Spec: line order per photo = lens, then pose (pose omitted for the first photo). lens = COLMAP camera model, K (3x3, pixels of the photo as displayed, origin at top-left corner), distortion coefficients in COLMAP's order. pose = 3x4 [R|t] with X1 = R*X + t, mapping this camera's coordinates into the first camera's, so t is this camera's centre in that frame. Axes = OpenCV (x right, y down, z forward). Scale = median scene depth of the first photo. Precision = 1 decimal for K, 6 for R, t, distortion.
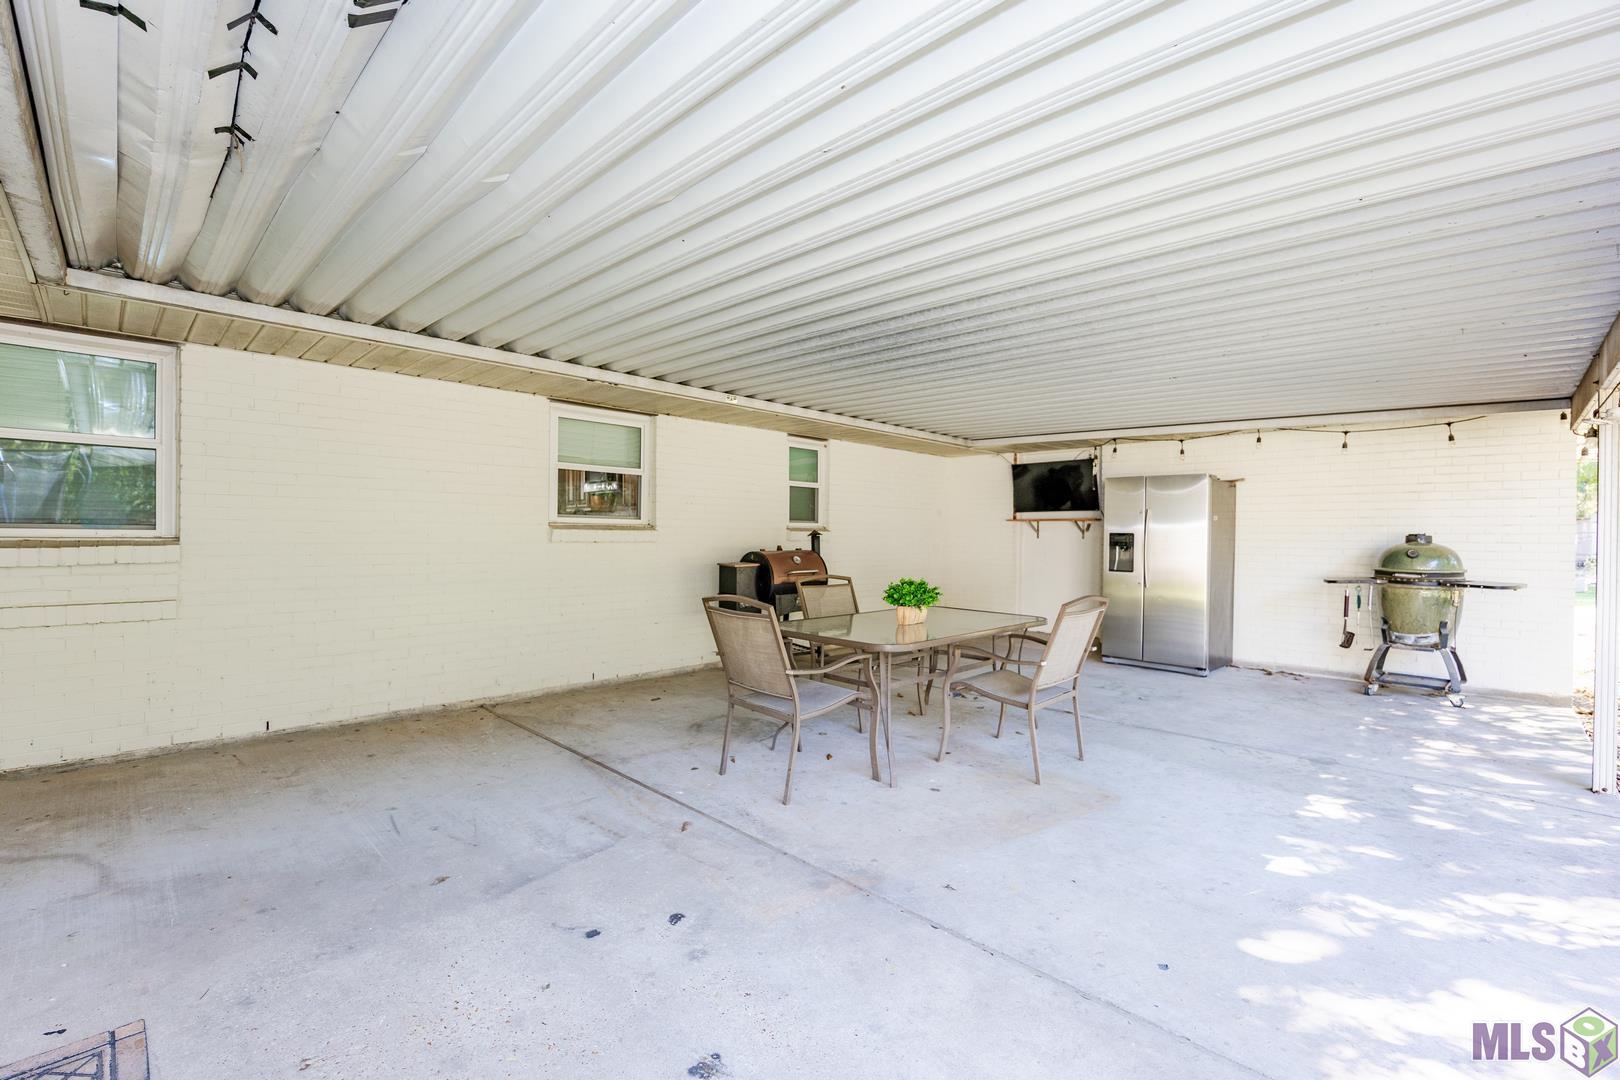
lens RADIAL K [[702.5, 0, 816.1], [0, 702.5, 525.9], [0, 0, 1]] dist [0.000441, -0.000058]
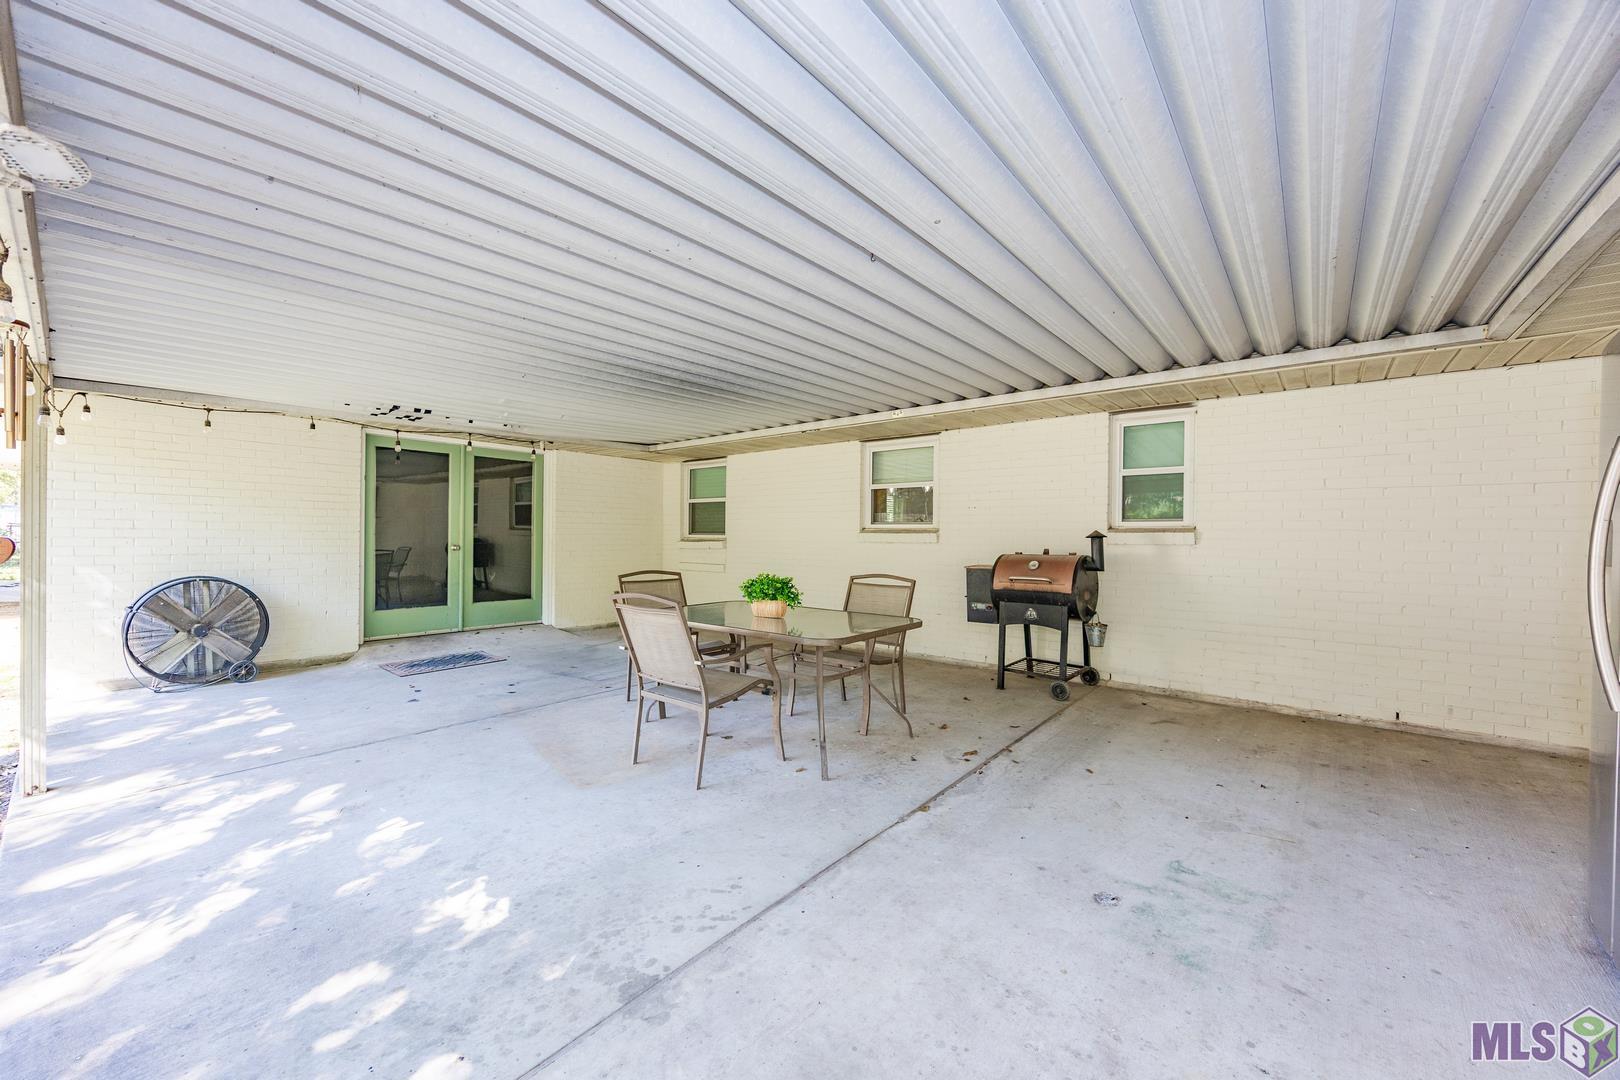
lens RADIAL K [[614.4, 0, 812.7], [0, 614.4, 543.3], [0, 0, 1]] dist [-0.012318, -0.000165]
pose [[0.076212, -0.000337, -0.997092, 1.212590], [0.002698, 0.999996, -0.000132, 0.033766], [0.997088, -0.002680, 0.076213, 1.152413]]
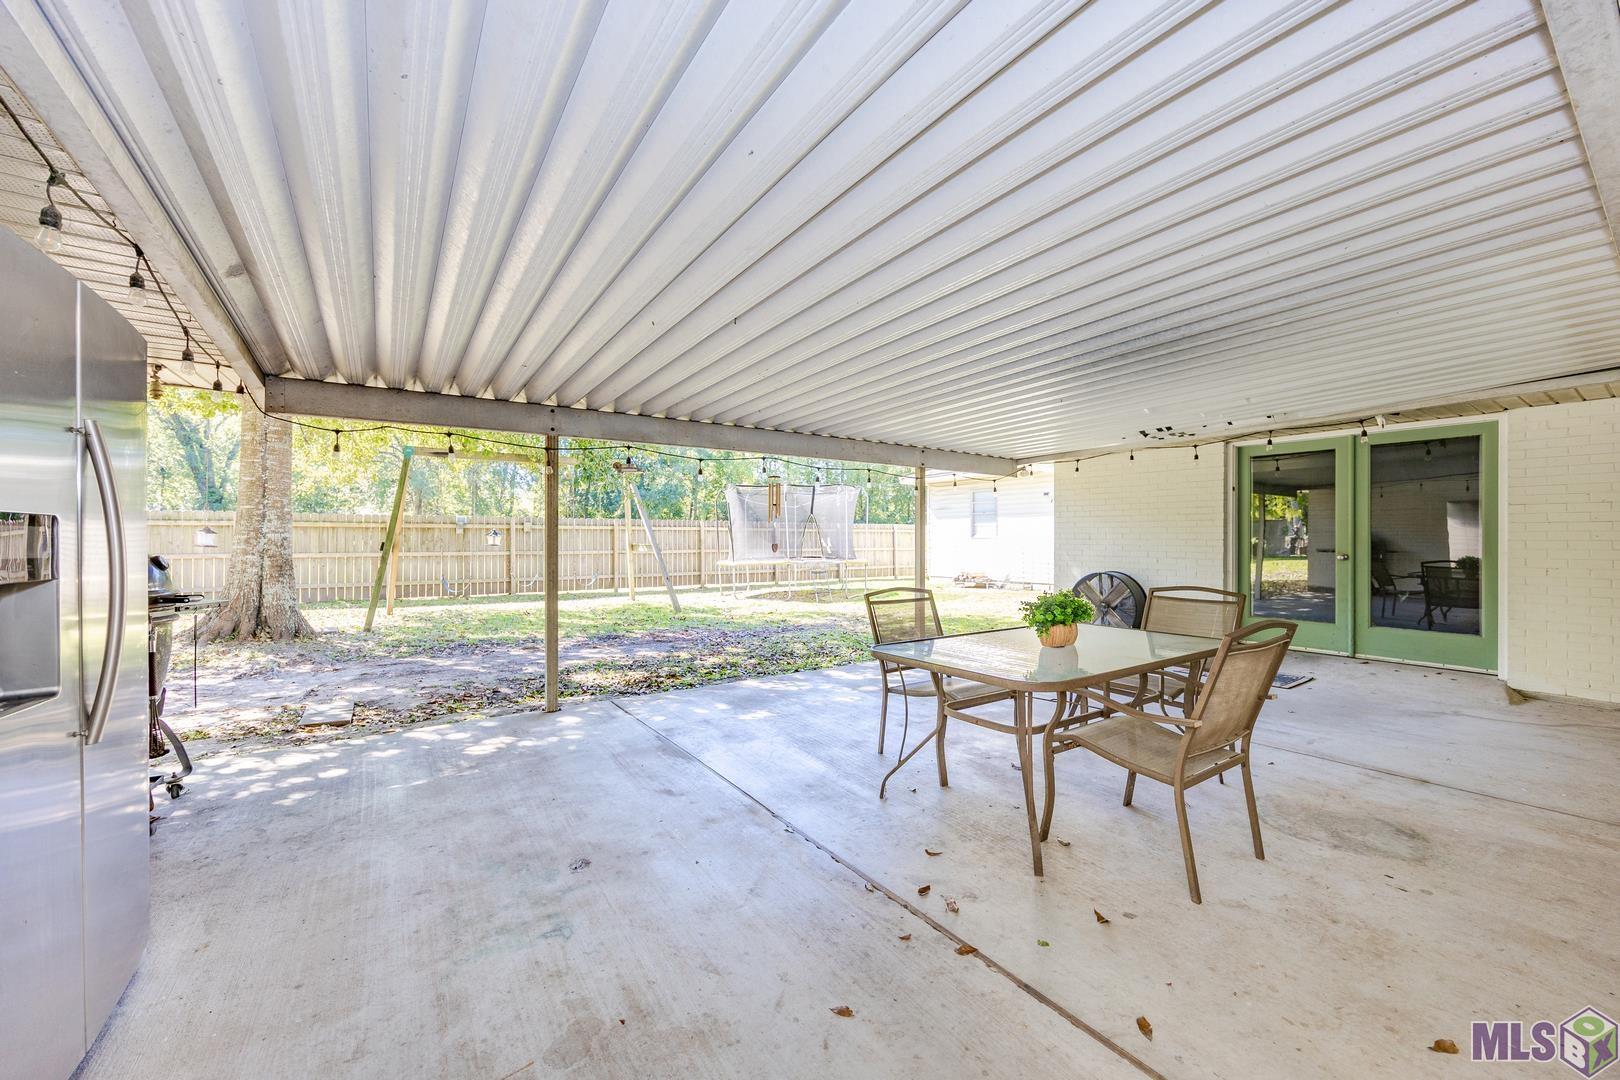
lens RADIAL K [[614.4, 0, 802.6], [0, 614.4, 546.3], [0, 0, 1]] dist [-0.012318, -0.000165]
pose [[-0.979441, -0.012240, 0.201358, 0.333843], [-0.012033, 0.999925, 0.002254, 0.027058], [-0.201371, -0.000216, -0.979515, 2.027130]]
